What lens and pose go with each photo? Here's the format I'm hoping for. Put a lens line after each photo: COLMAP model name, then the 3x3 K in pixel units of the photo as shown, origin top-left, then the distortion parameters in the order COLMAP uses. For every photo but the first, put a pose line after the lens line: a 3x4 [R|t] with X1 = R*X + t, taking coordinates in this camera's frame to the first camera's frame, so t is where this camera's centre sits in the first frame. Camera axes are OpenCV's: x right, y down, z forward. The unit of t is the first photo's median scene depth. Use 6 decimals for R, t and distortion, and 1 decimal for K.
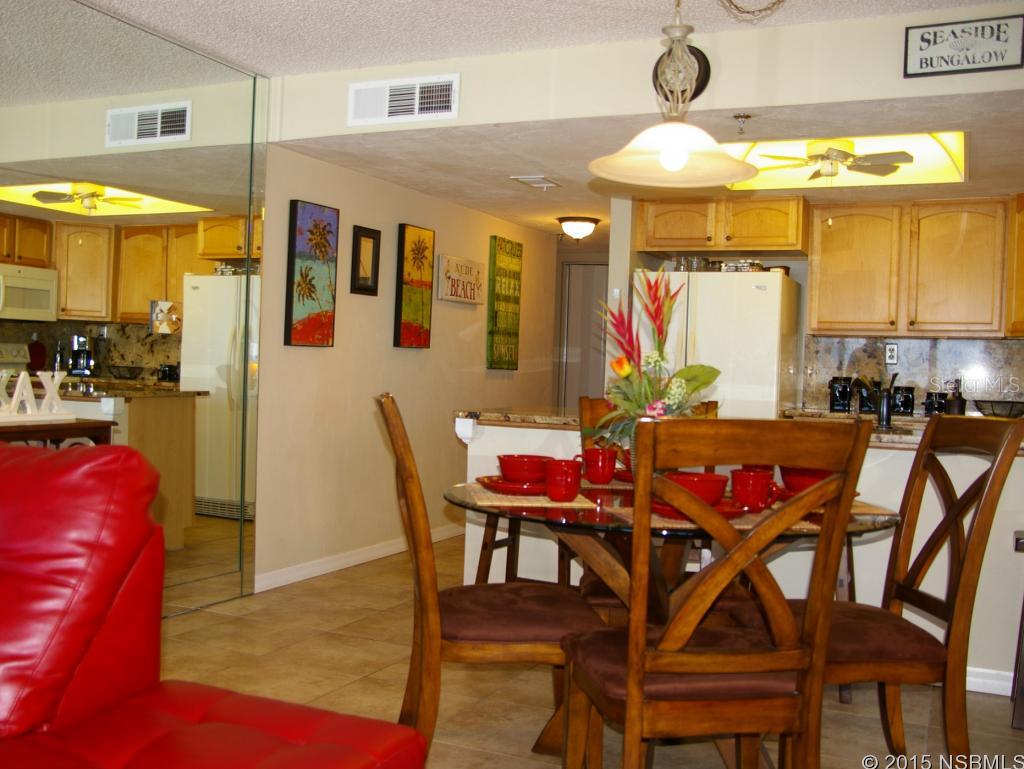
lens RADIAL K [[1076.5, 0, 461.2], [0, 1076.5, 387.6], [0, 0, 1]] dist [-0.155598, 0.231533]
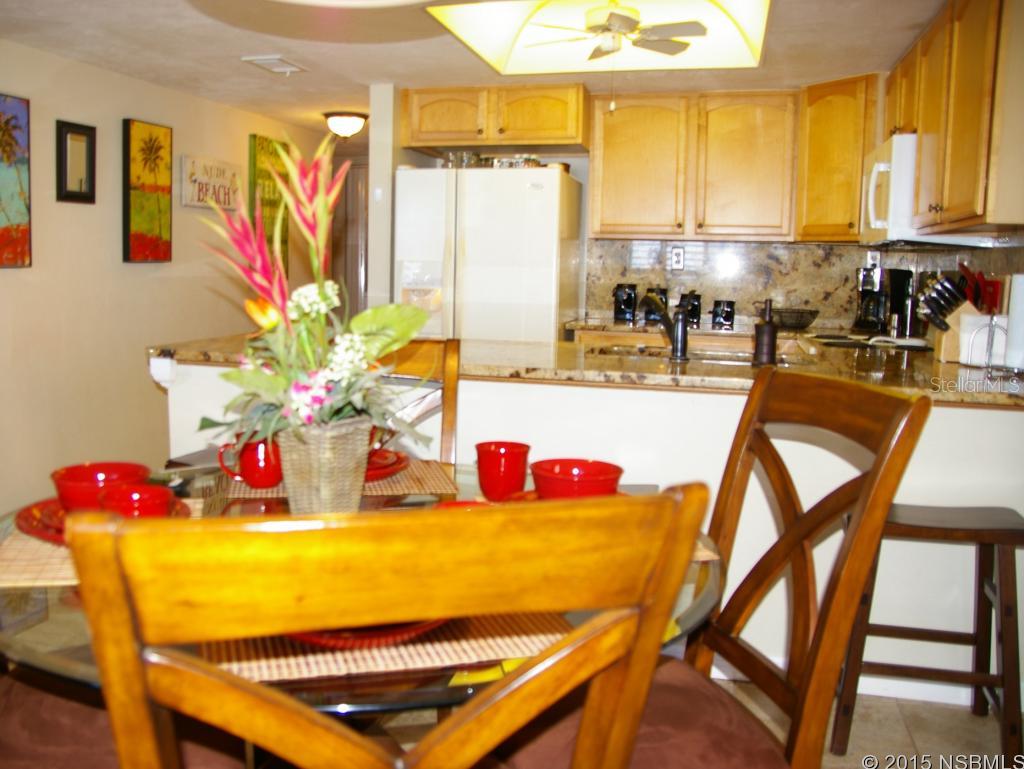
lens RADIAL K [[919.4, 0, 448.8], [0, 919.4, 390.1], [0, 0, 1]] dist [-0.193912, 0.141667]
pose [[0.987727, -0.038045, 0.151489, 0.086410], [0.019907, 0.992636, 0.119492, -0.017063], [-0.154919, -0.115010, 0.981210, 0.244854]]
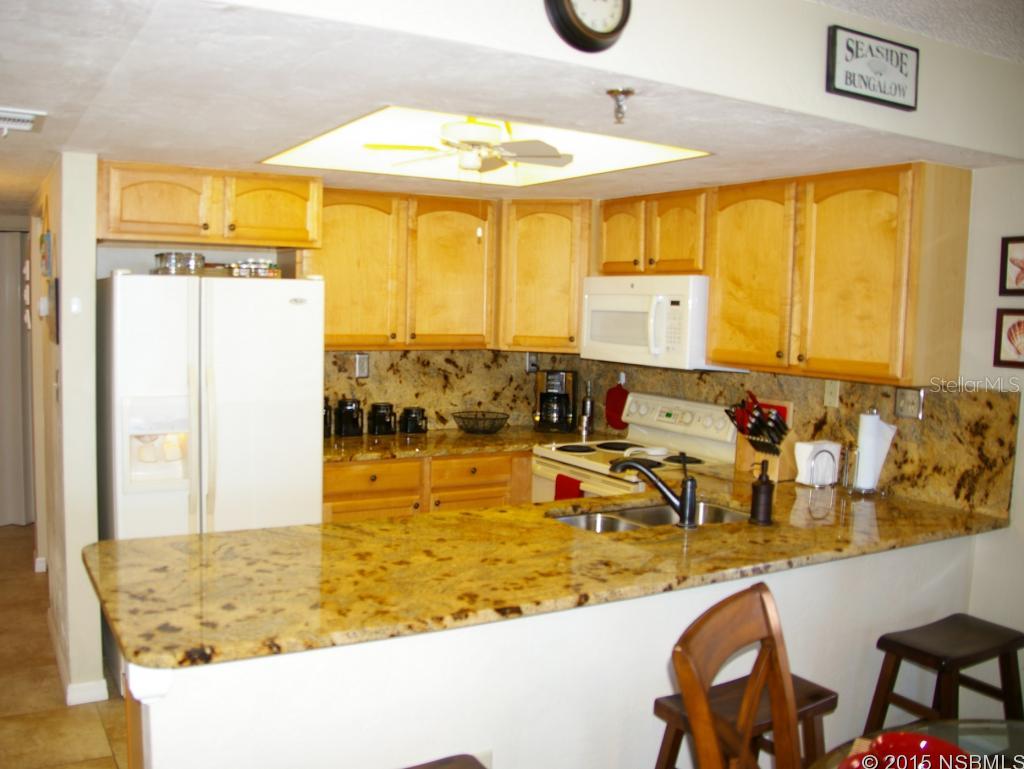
lens RADIAL K [[919.4, 0, 448.8], [0, 919.4, 390.1], [0, 0, 1]] dist [-0.193912, 0.141667]
pose [[0.583764, -0.092851, 0.806597, -0.167770], [0.013389, 0.994405, 0.104780, -0.094692], [-0.811813, -0.050367, 0.581741, 0.528981]]
